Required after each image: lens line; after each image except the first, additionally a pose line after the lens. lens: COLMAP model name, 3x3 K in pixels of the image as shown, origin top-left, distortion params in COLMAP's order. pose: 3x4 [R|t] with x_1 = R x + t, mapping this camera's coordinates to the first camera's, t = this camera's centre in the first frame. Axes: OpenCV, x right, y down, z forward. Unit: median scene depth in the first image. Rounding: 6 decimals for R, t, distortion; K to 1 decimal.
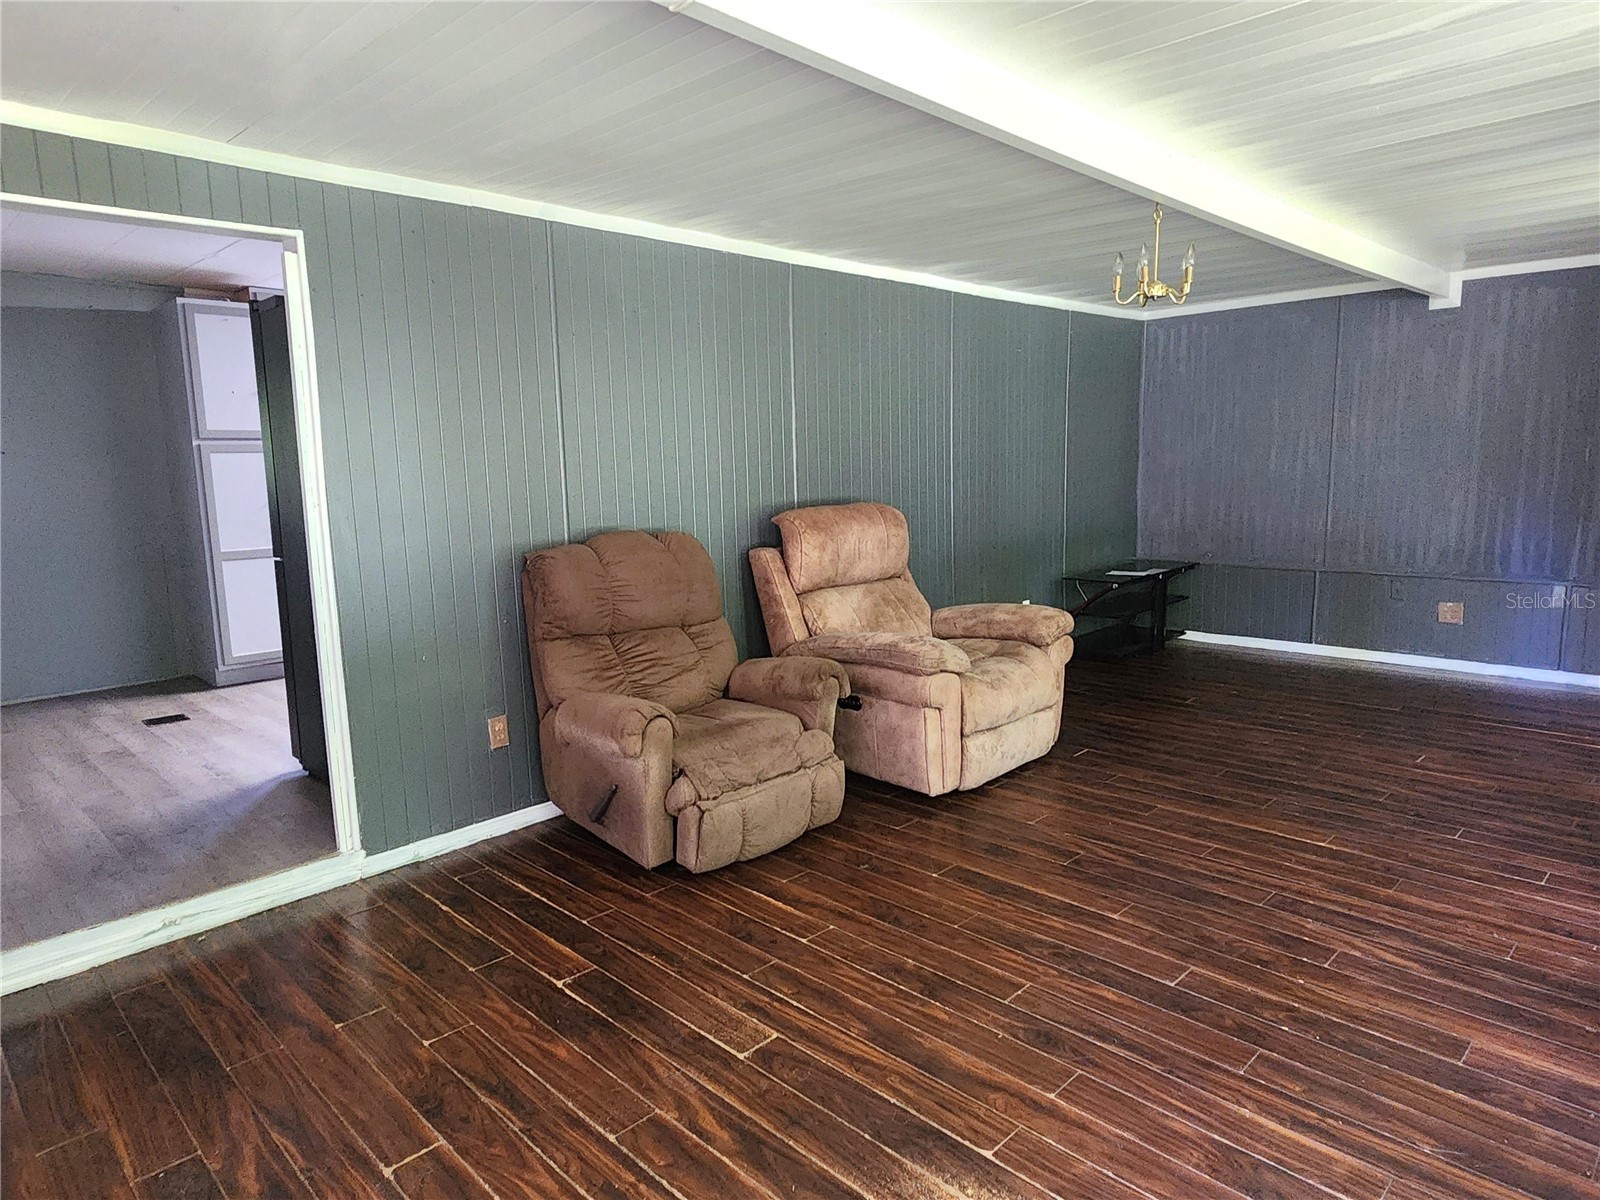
lens RADIAL K [[956.0, 0, 800.0], [0, 956.0, 600.0], [0, 0, 1]] dist [0.000525, -0.000081]
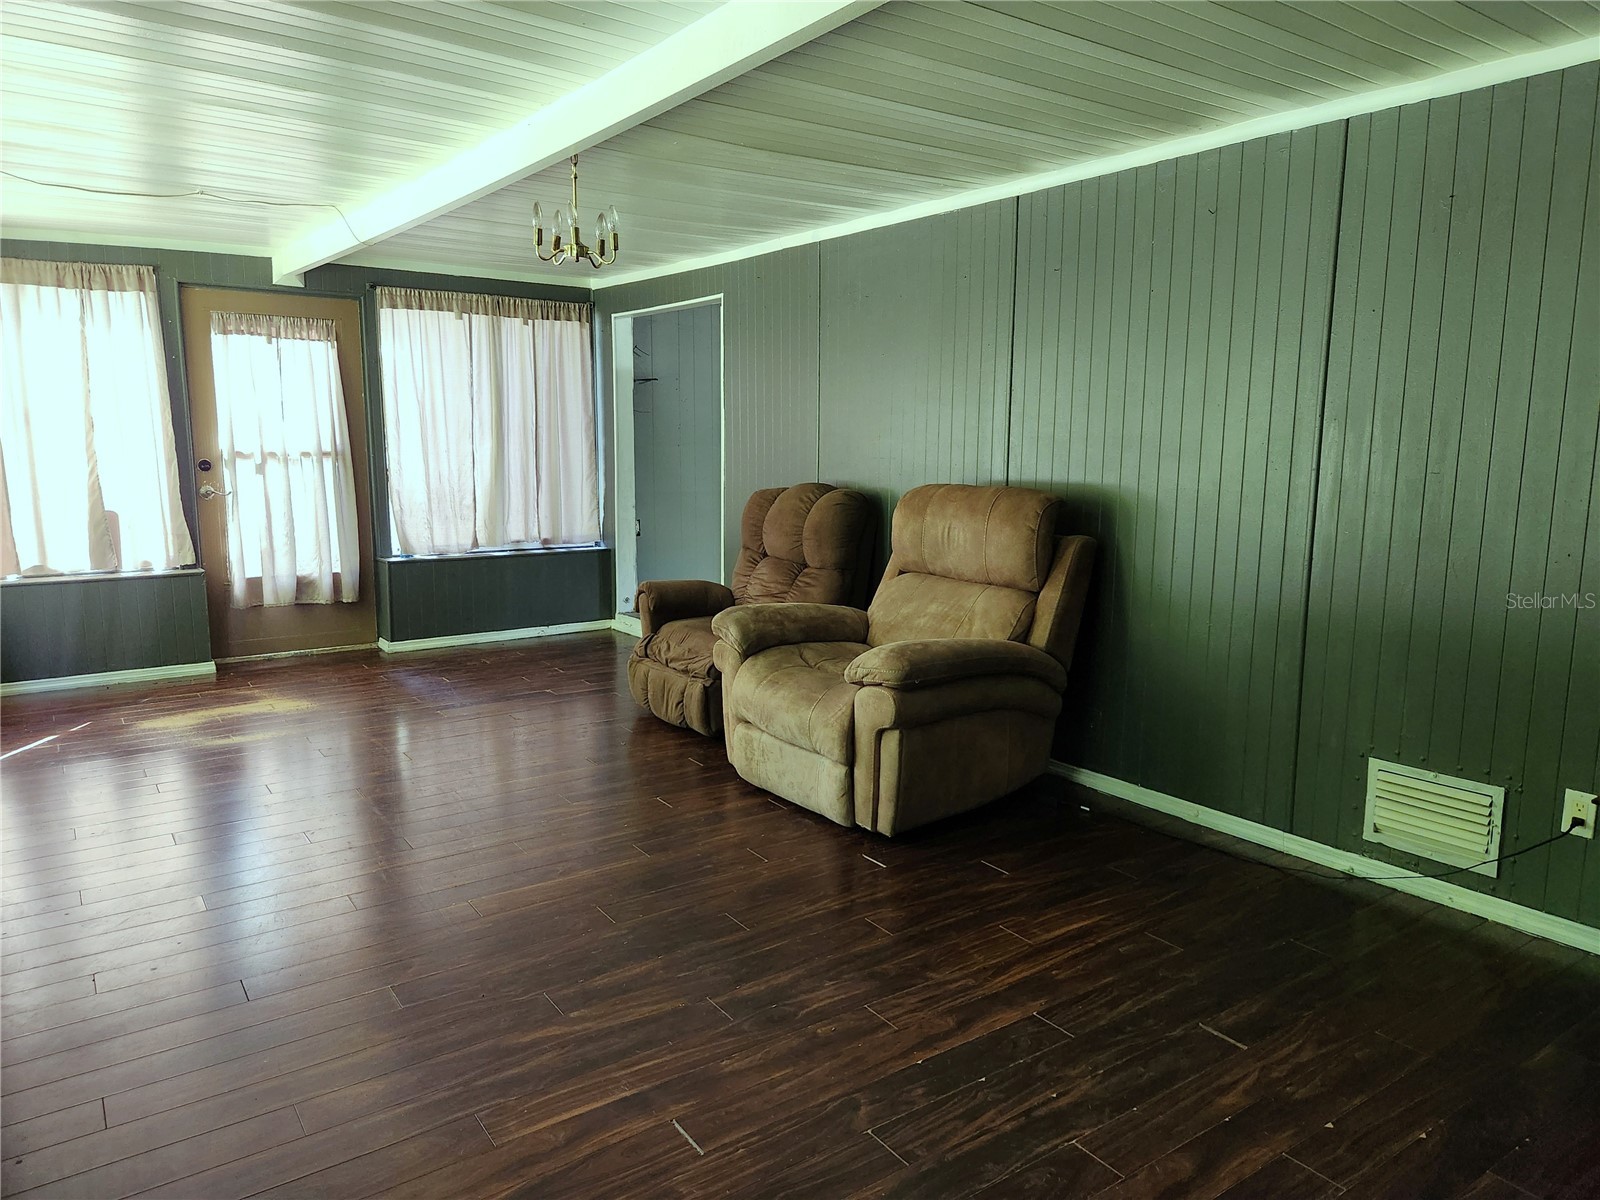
lens RADIAL K [[1089.0, 0, 800.0], [0, 1089.0, 600.0], [0, 0, 1]] dist [0.001839, 0.000425]
pose [[-0.177335, 0.167670, -0.969762, 1.044423], [-0.153277, 0.968650, 0.195507, -0.167785], [0.972141, 0.183312, -0.146076, 1.045932]]
